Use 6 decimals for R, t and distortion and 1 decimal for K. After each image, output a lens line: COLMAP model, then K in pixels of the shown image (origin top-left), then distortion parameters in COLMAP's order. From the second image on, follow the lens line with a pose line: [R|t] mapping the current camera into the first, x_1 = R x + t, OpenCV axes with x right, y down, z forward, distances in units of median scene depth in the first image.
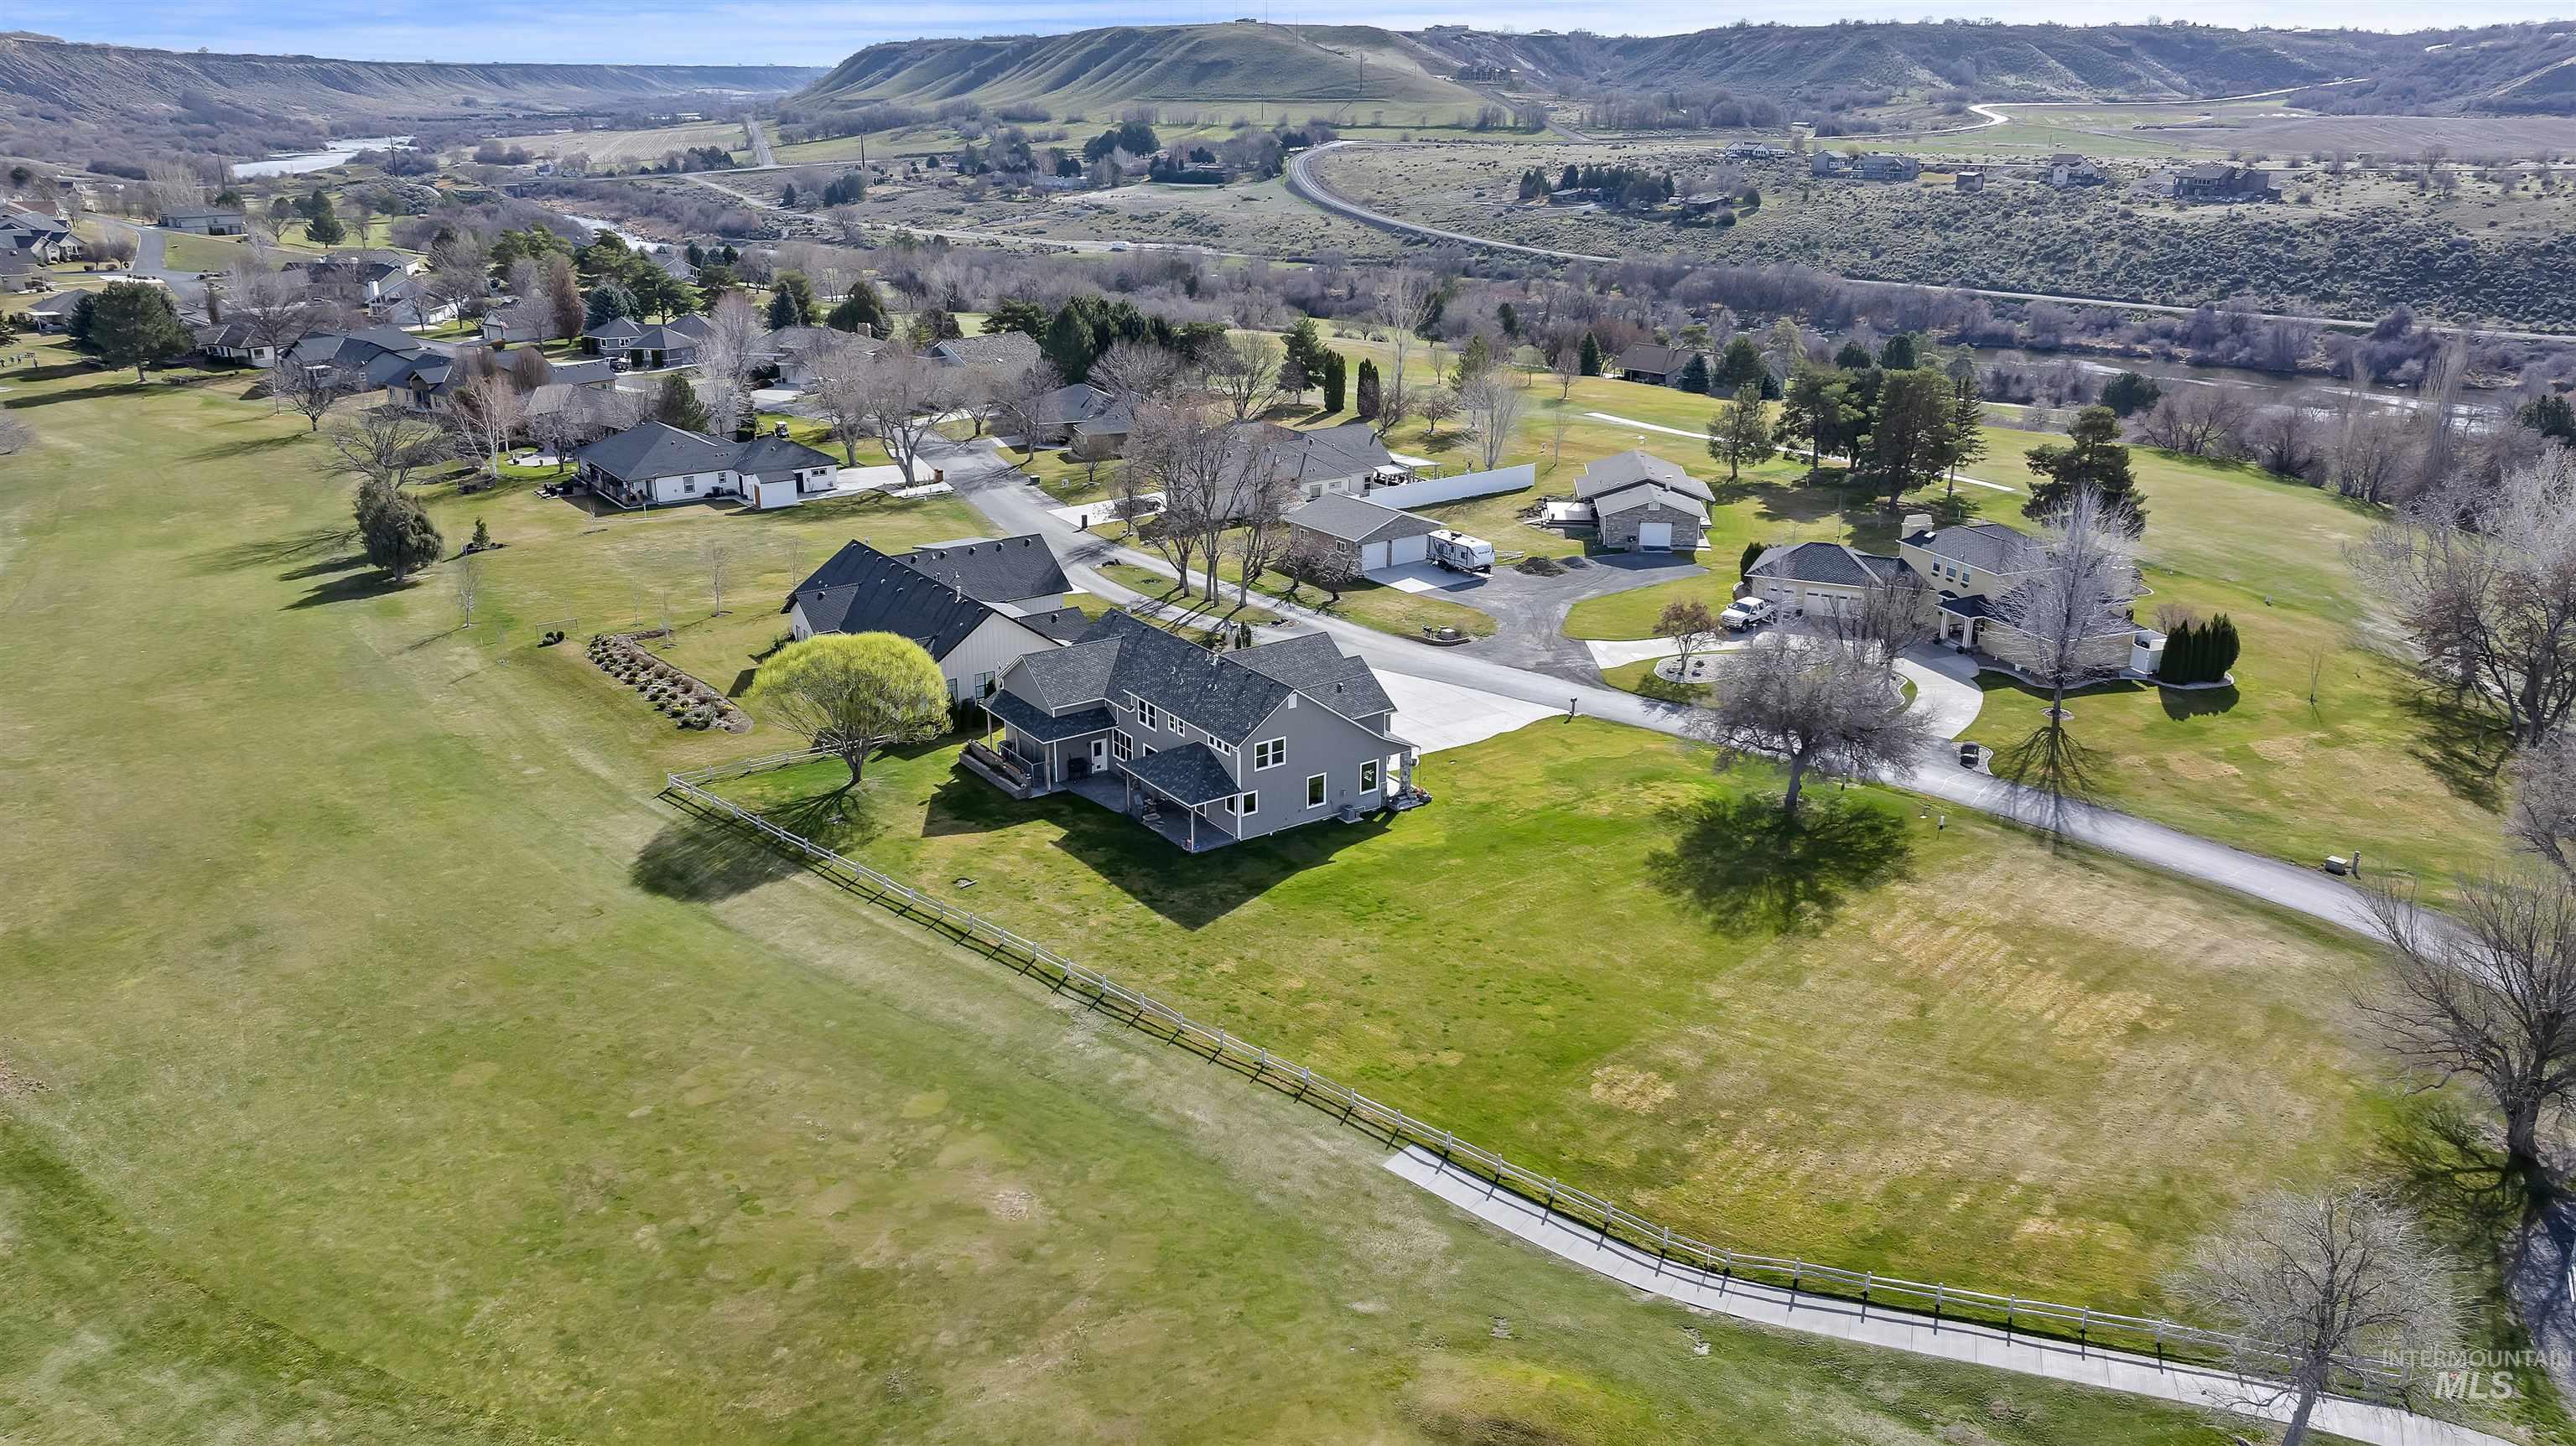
lens RADIAL K [[1809.8, 0, 1288.0], [0, 1809.8, 723.0], [0, 0, 1]] dist [-0.028478, 0.004558]
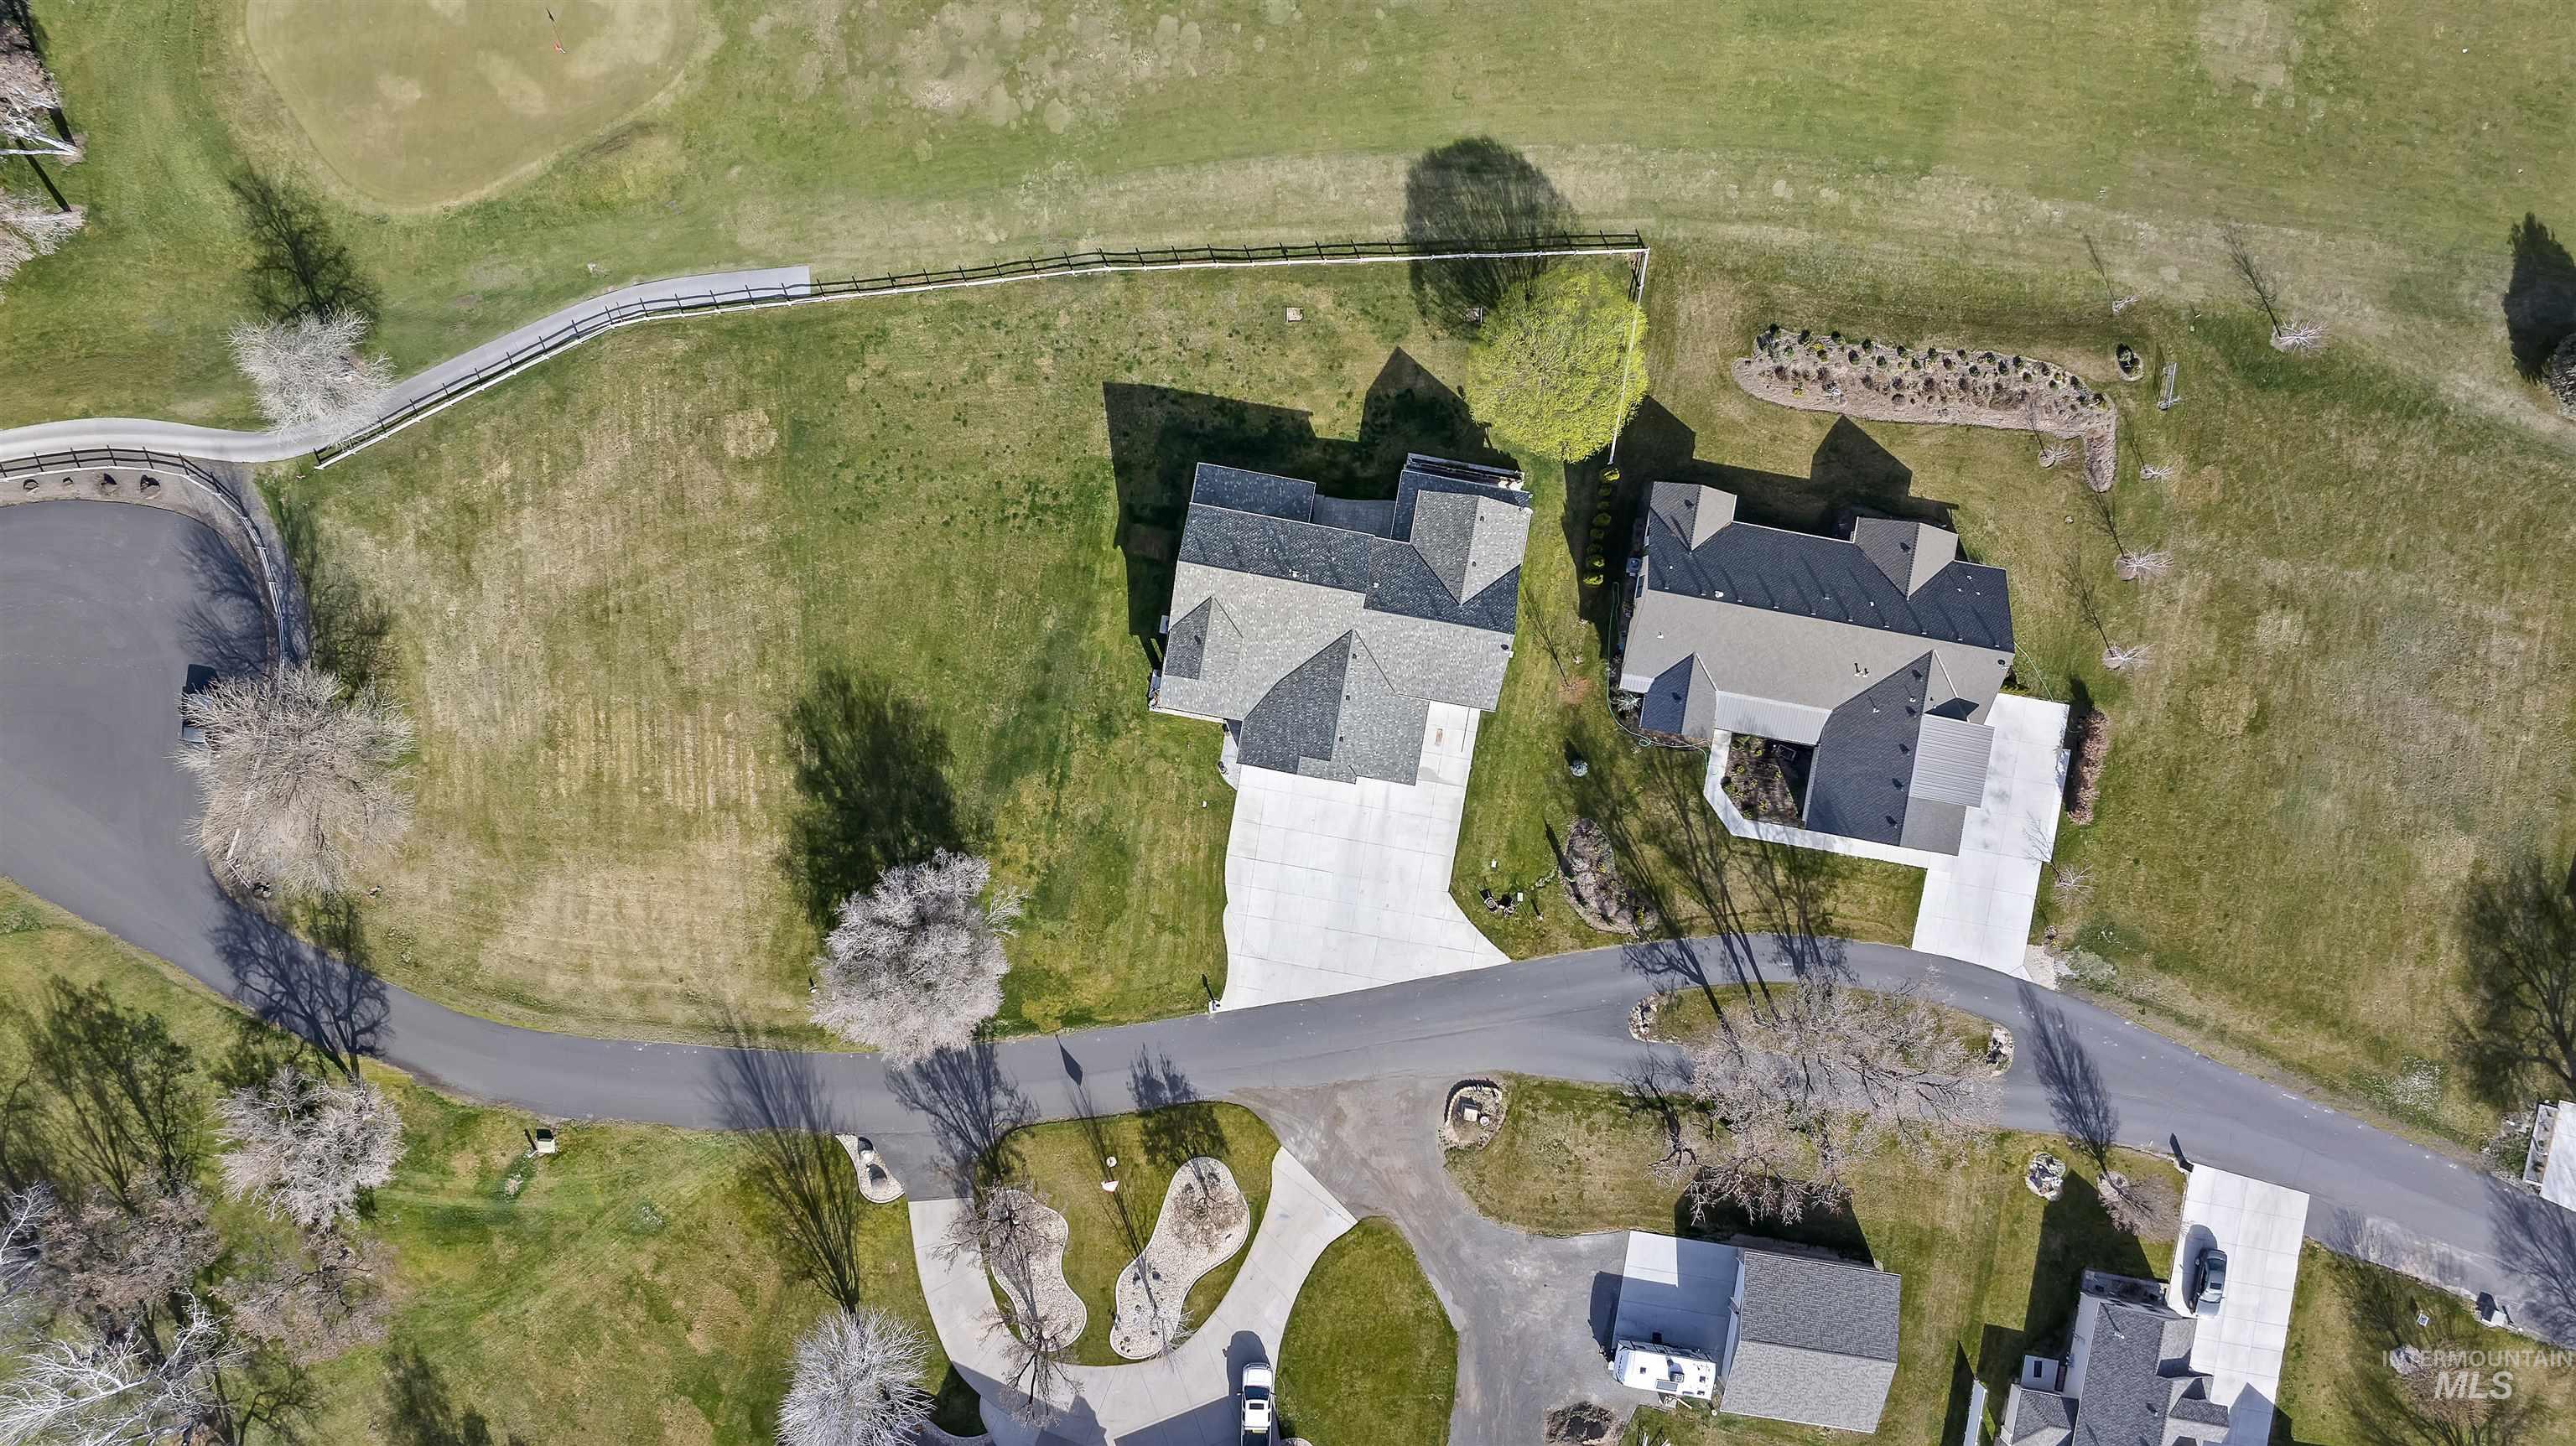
lens RADIAL K [[1809.8, 0, 1288.0], [0, 1809.8, 723.0], [0, 0, 1]] dist [-0.028478, 0.004558]
pose [[-0.709919, 0.704216, -0.009752, 0.038934], [-0.246653, -0.235634, 0.940021, -1.180569], [0.659680, 0.669744, 0.340978, 0.760392]]
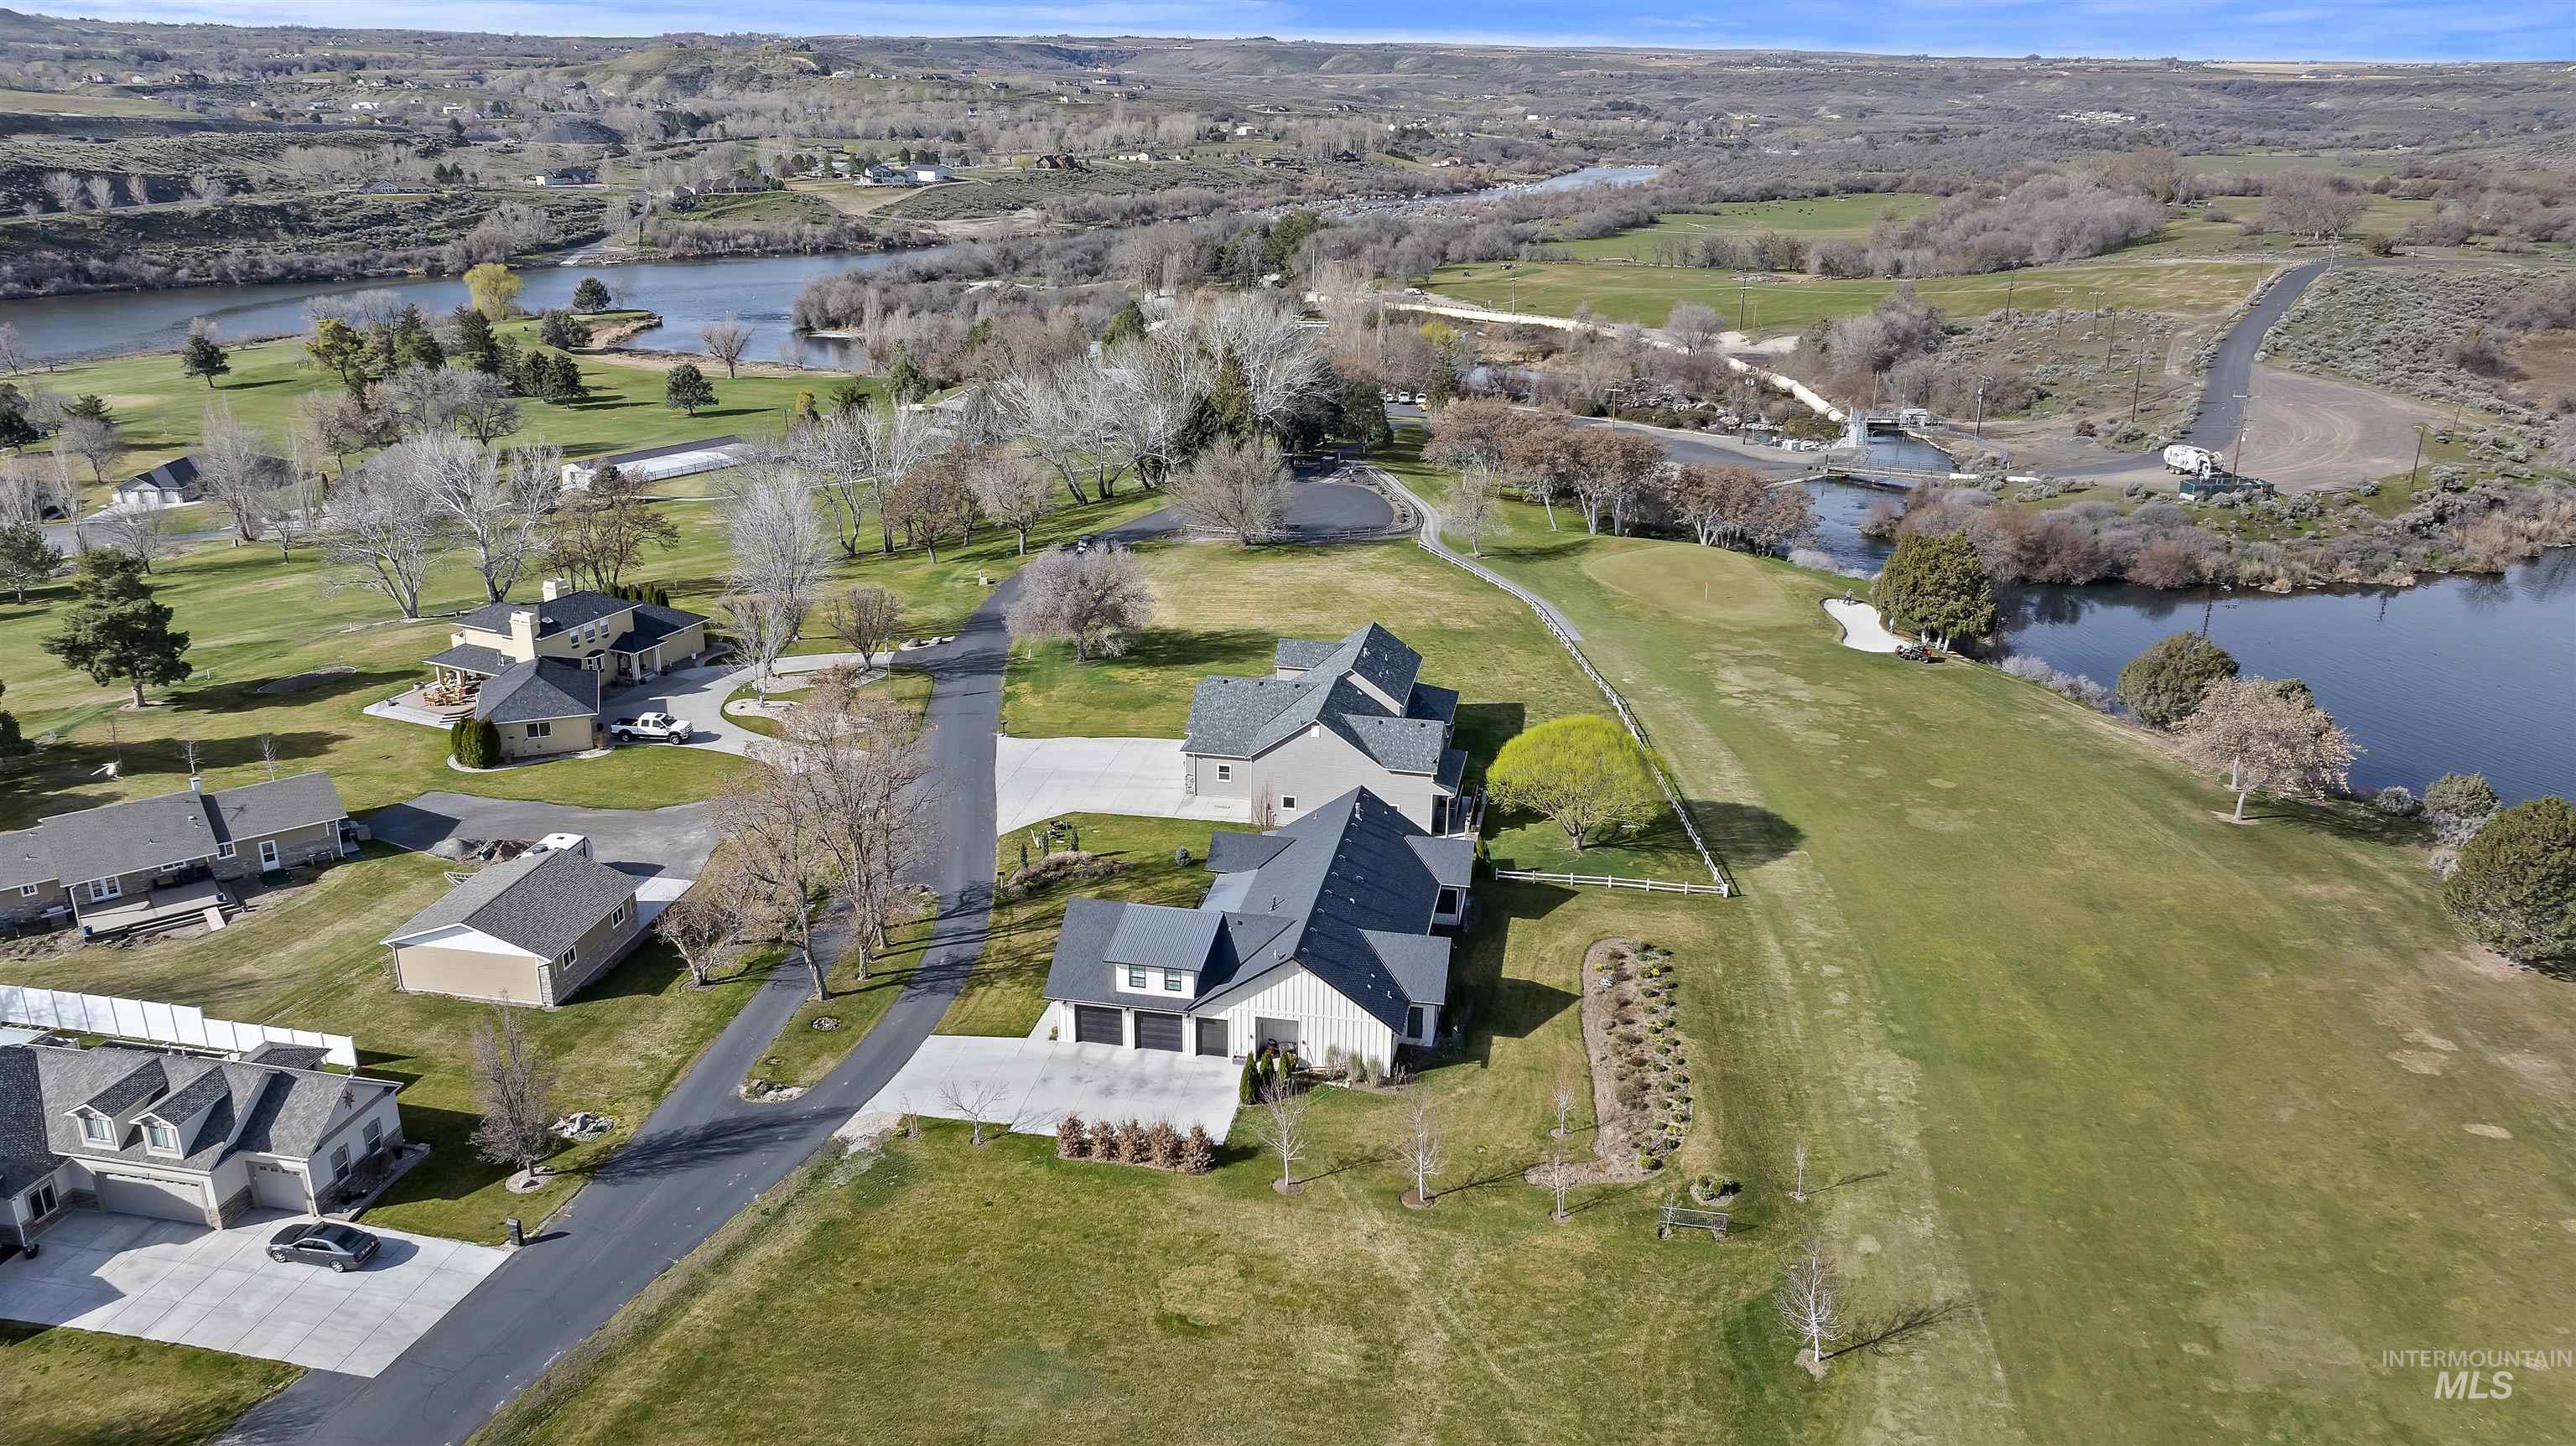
lens RADIAL K [[1802.8, 0, 1288.0], [0, 1802.8, 723.0], [0, 0, 1]] dist [-0.042812, 0.052232]
pose [[-0.693523, -0.256241, 0.673325, -0.969097], [0.228978, 0.807747, 0.543244, -0.776591], [-0.683078, 0.530929, -0.501518, 1.884213]]
